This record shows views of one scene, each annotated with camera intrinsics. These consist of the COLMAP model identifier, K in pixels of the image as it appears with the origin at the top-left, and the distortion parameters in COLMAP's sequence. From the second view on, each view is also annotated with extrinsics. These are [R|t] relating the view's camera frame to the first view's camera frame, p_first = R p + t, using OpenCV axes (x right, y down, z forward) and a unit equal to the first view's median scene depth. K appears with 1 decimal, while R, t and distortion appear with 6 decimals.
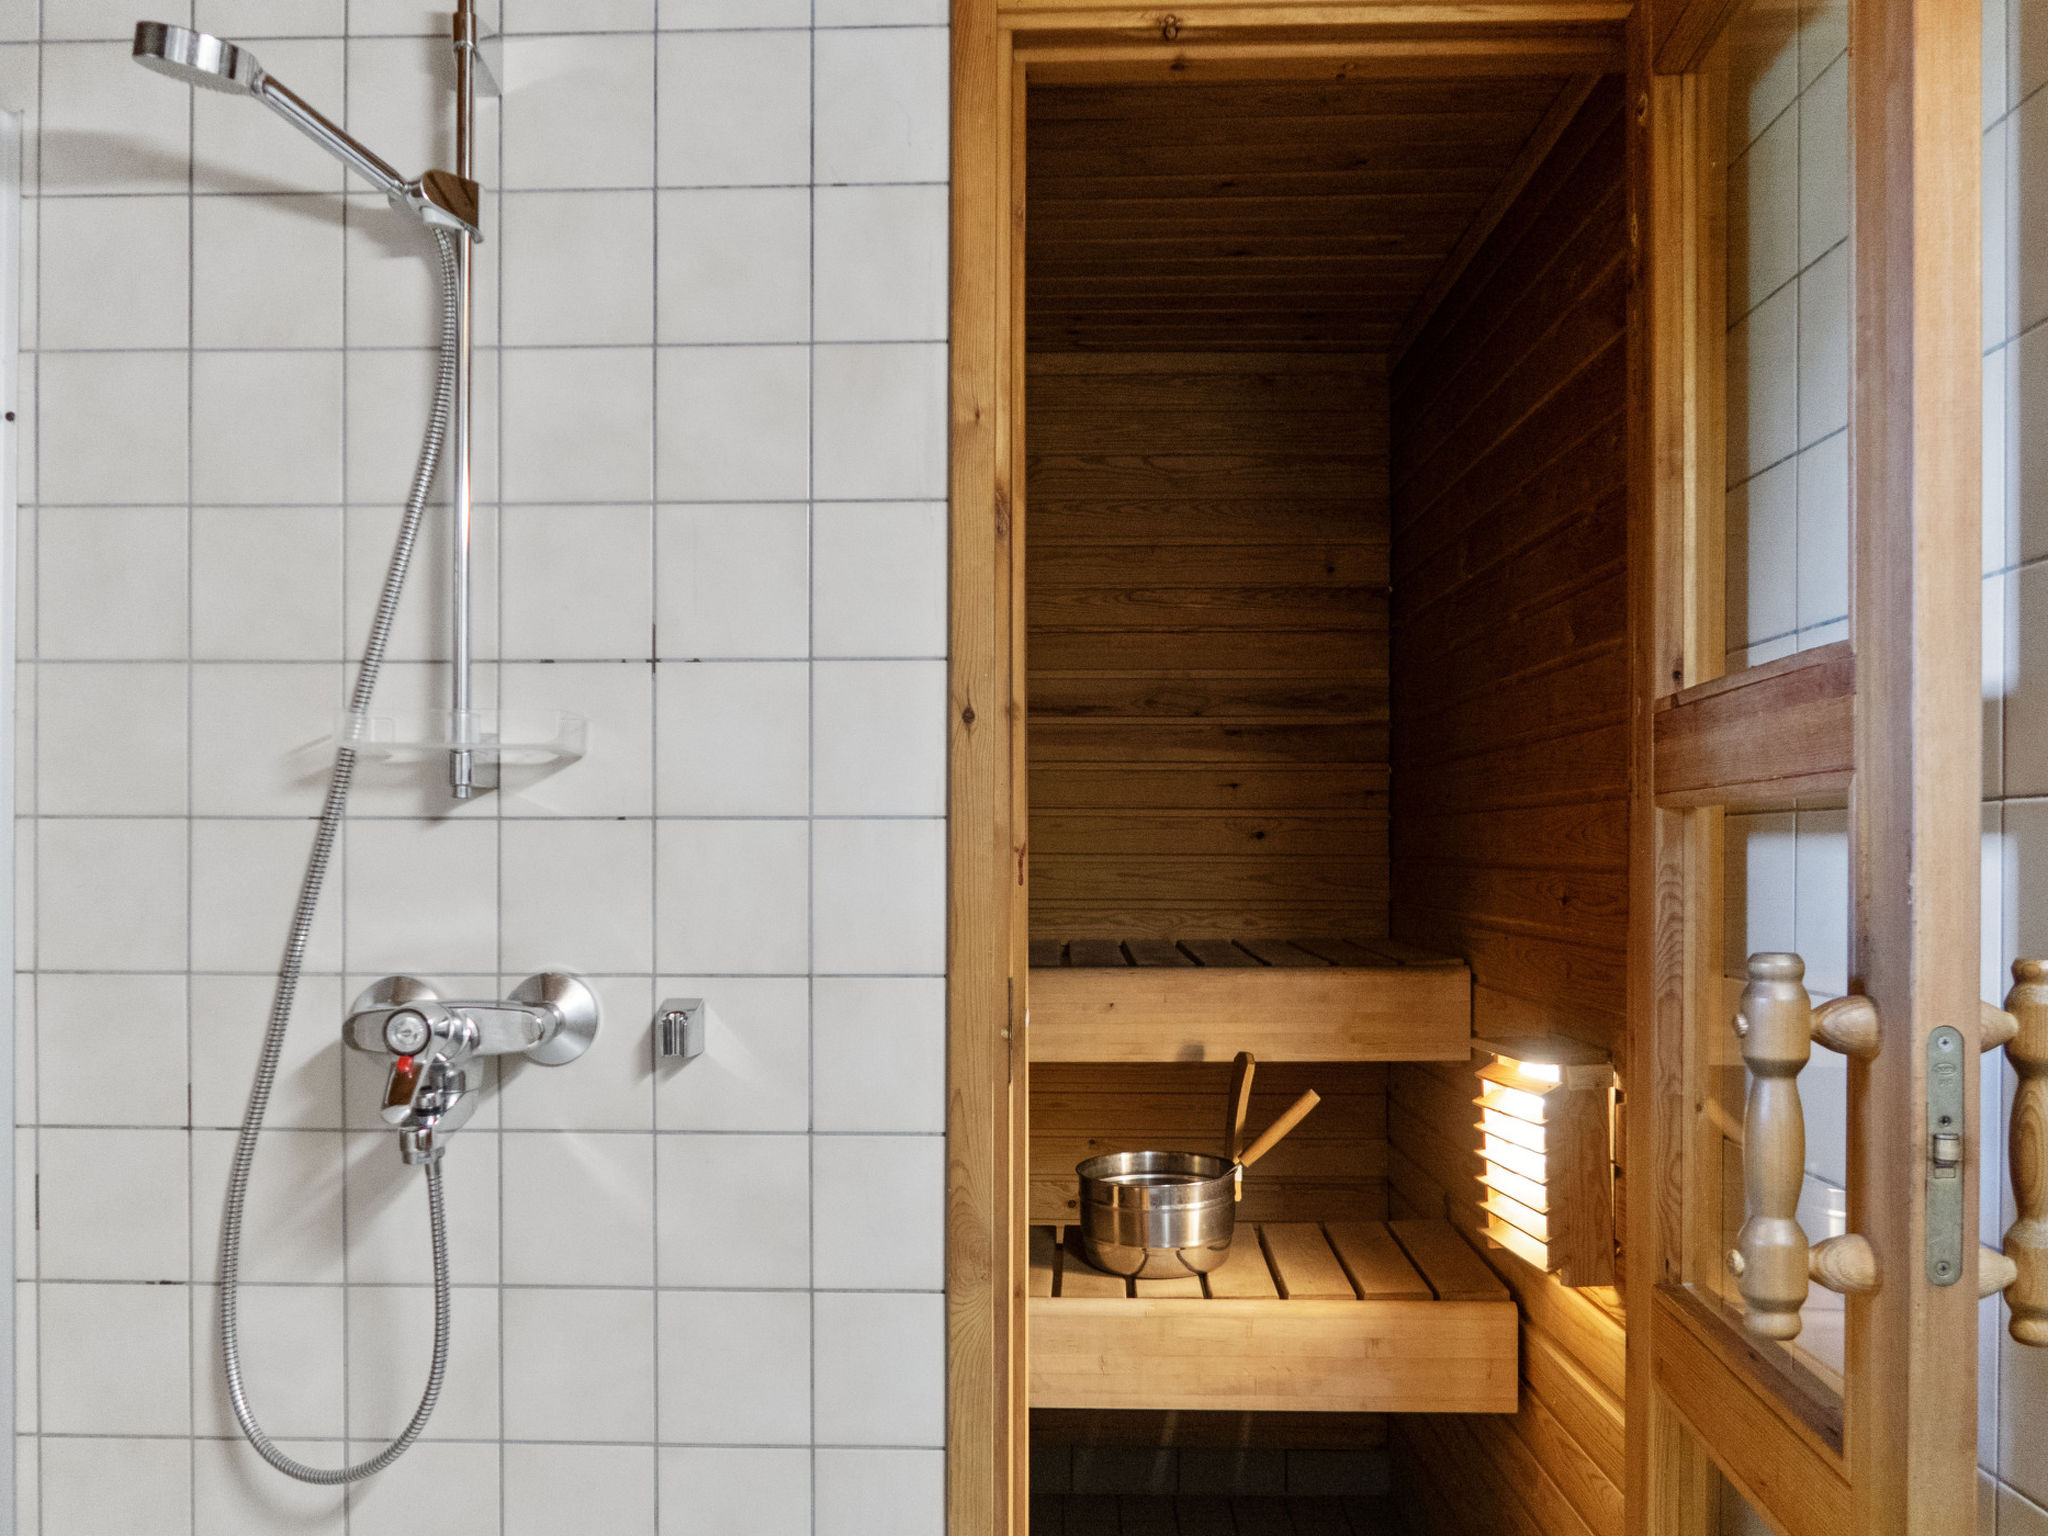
lens RADIAL K [[1608.6, 0, 1020.4], [0, 1608.6, 769.5], [0, 0, 1]] dist [-0.031326, 0.023319]
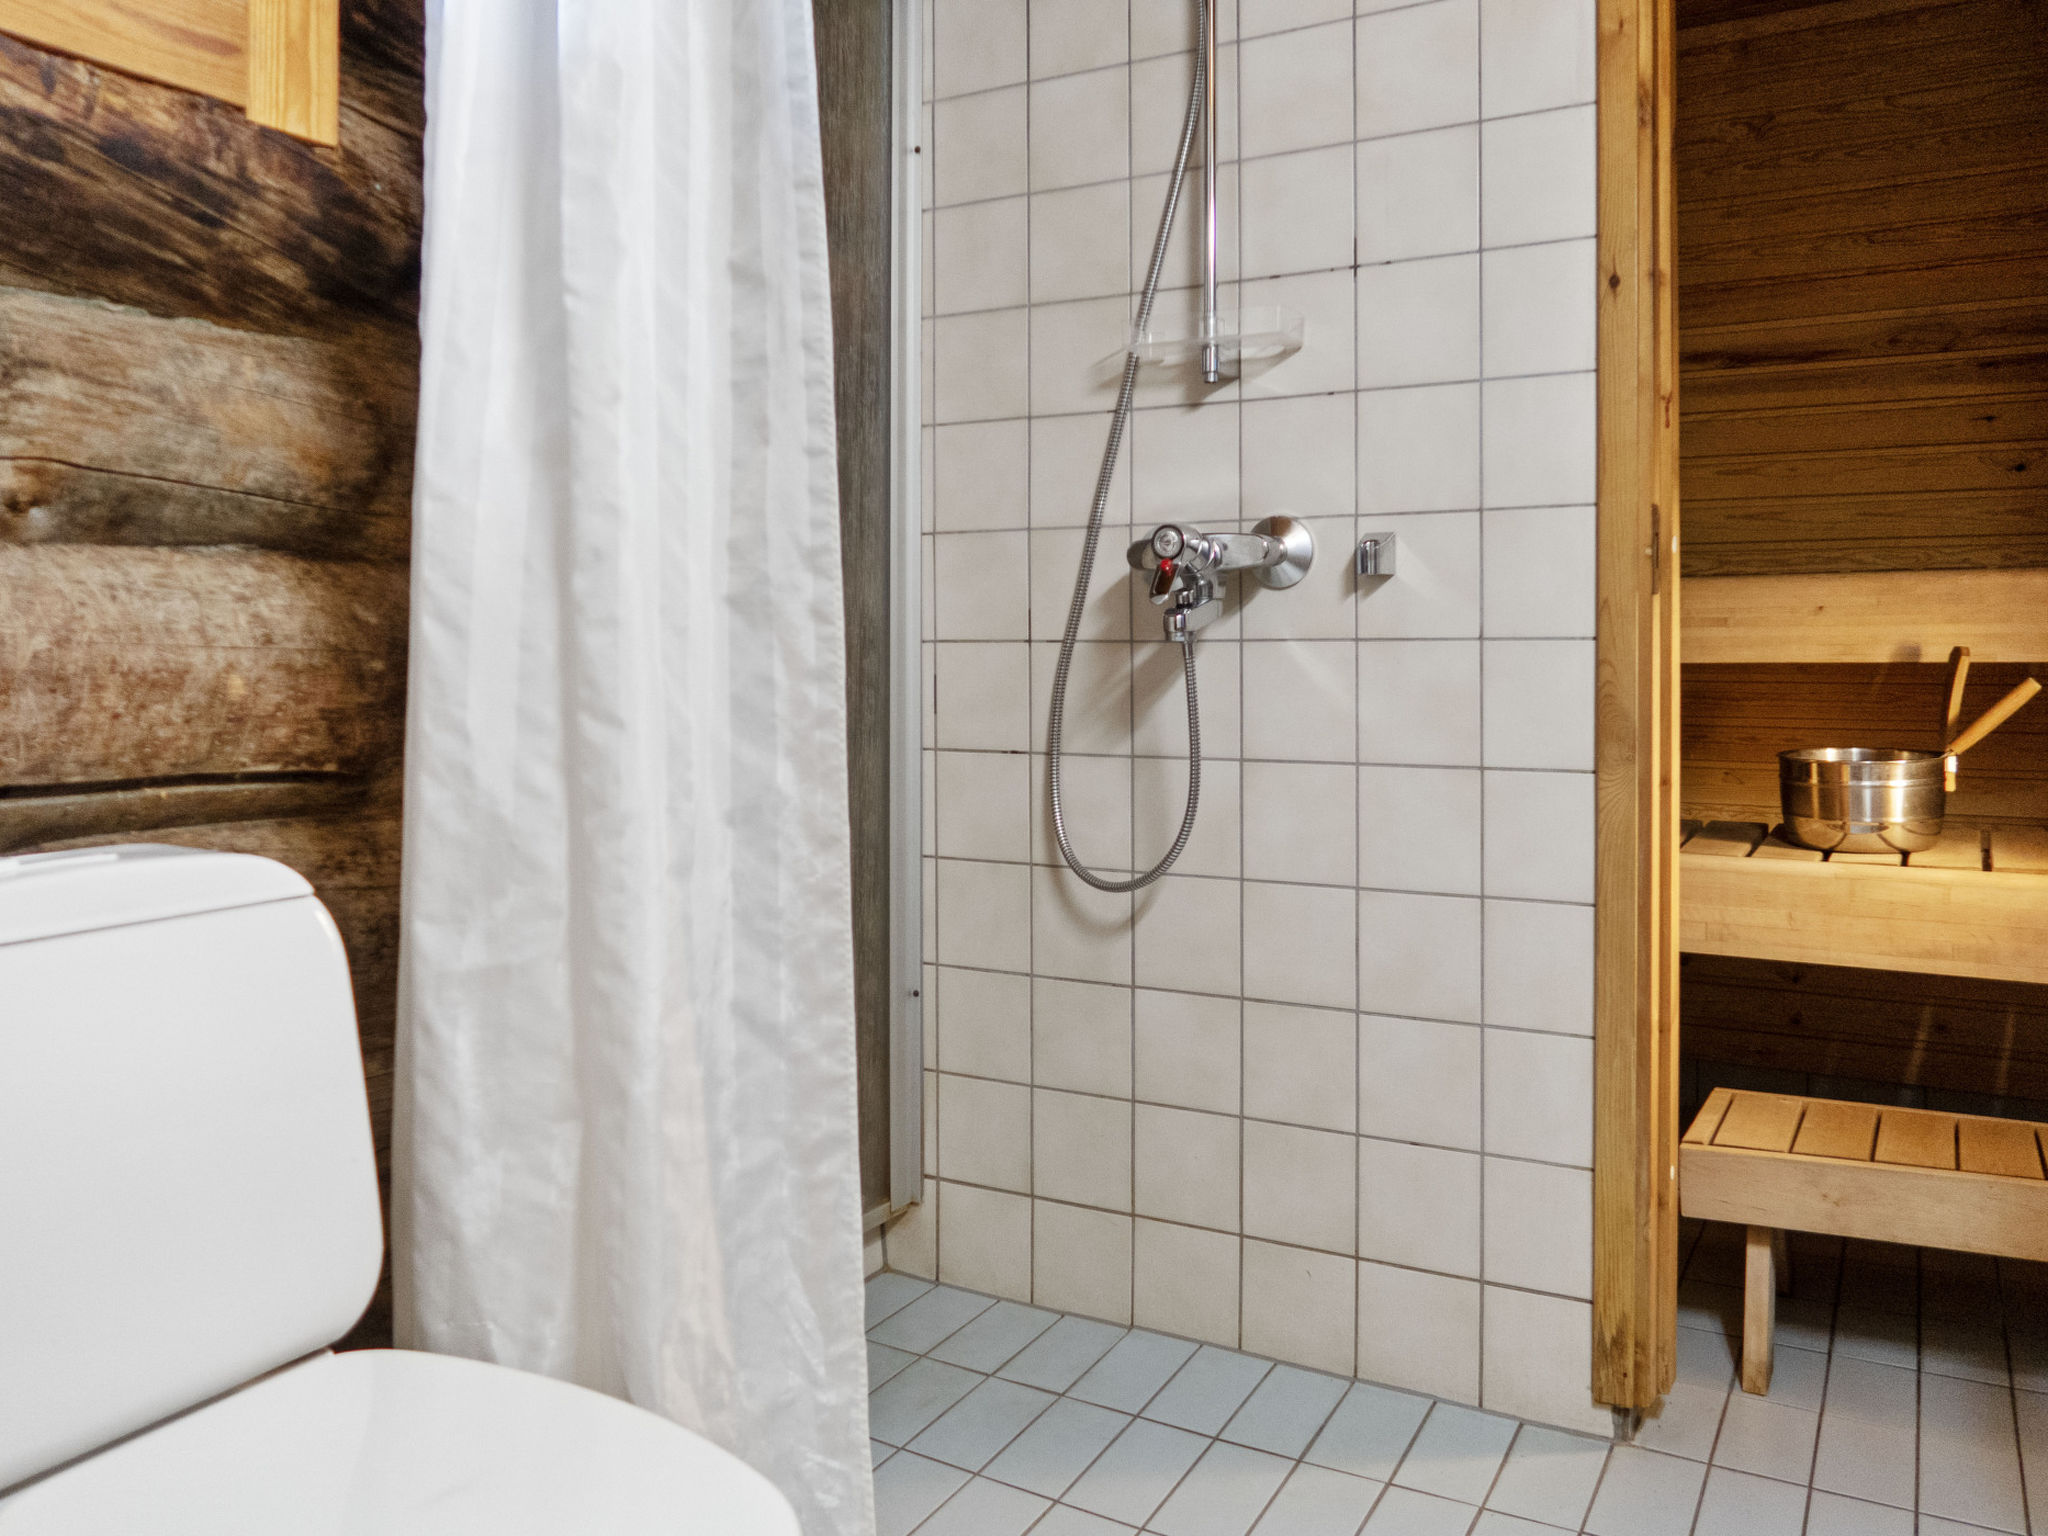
lens RADIAL K [[1882.2, 0, 1024.2], [0, 1882.2, 767.0], [0, 0, 1]] dist [-0.019951, 0.000000]
pose [[0.869088, -0.004233, -0.494639, 0.269979], [0.004534, 0.999990, -0.000591, 0.320968], [0.494637, -0.001729, 0.869098, -0.402371]]
